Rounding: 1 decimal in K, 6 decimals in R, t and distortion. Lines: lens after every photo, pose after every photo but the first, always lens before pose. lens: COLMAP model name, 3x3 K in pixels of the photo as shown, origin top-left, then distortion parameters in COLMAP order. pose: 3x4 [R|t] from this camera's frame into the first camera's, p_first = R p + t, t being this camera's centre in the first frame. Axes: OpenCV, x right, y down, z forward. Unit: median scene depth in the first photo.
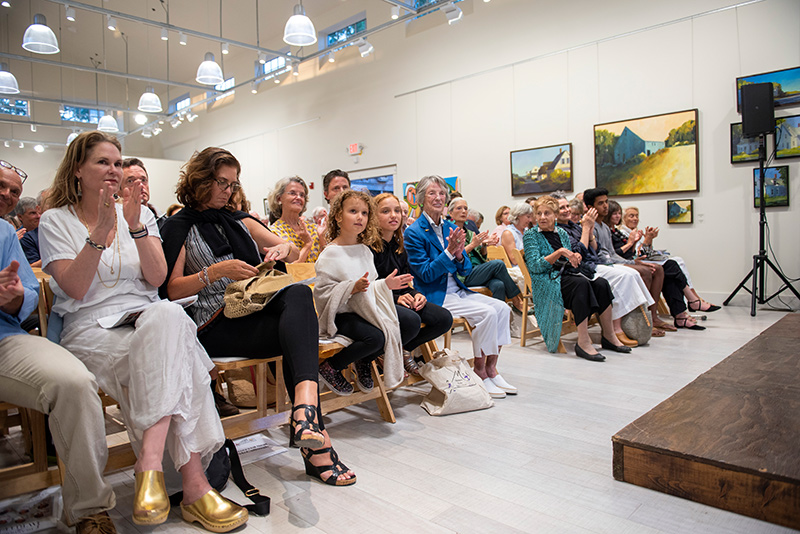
lens RADIAL K [[545.8, 0, 403.8], [0, 545.8, 268.1], [0, 0, 1]] dist [-0.047608, -0.006868]
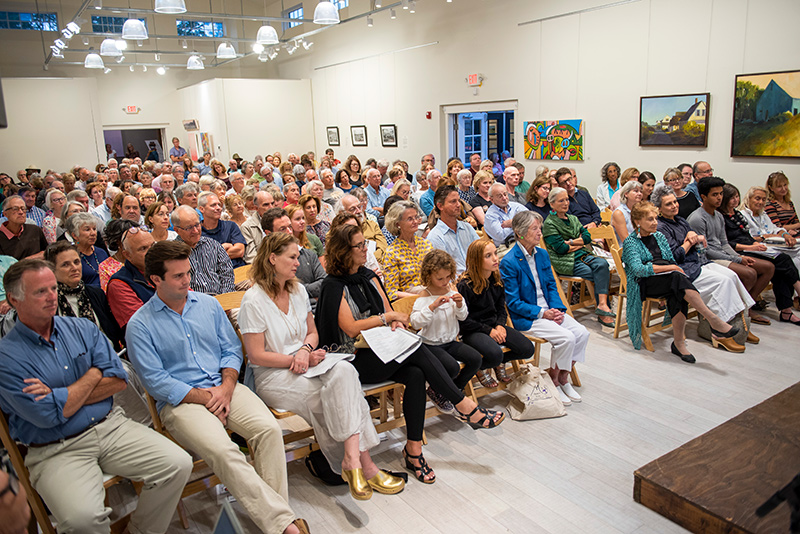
lens RADIAL K [[614.3, 0, 401.1], [0, 614.3, 267.6], [0, 0, 1]] dist [-0.048339, 0.011303]
pose [[0.976797, 0.043067, -0.209792, 0.031659], [-0.003526, 0.982673, 0.185313, -0.135963], [0.214137, -0.180274, 0.960024, -0.144405]]
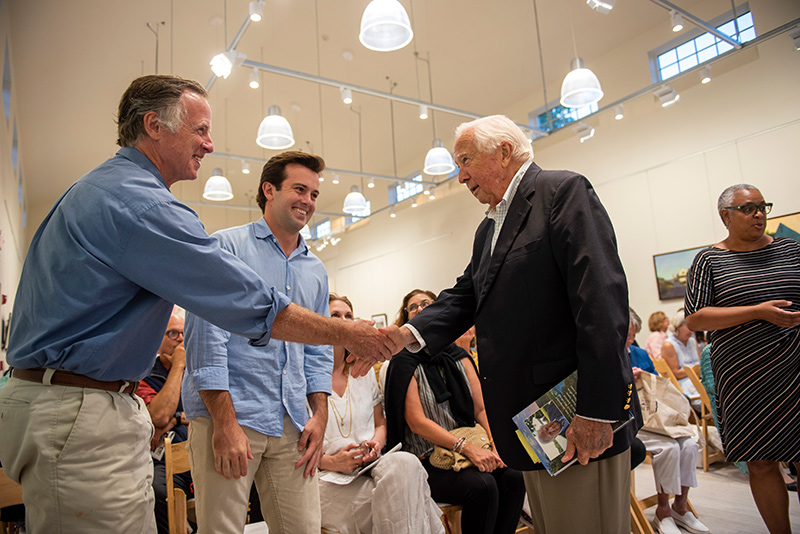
lens RADIAL K [[545.8, 0, 400.1], [0, 545.8, 266.0], [0, 0, 1]] dist [-0.047608, -0.006868]
pose [[0.974648, -0.065683, -0.213886, -0.047009], [0.024812, 0.981773, -0.188429, -0.026882], [0.222364, 0.178345, 0.958513, -0.035155]]
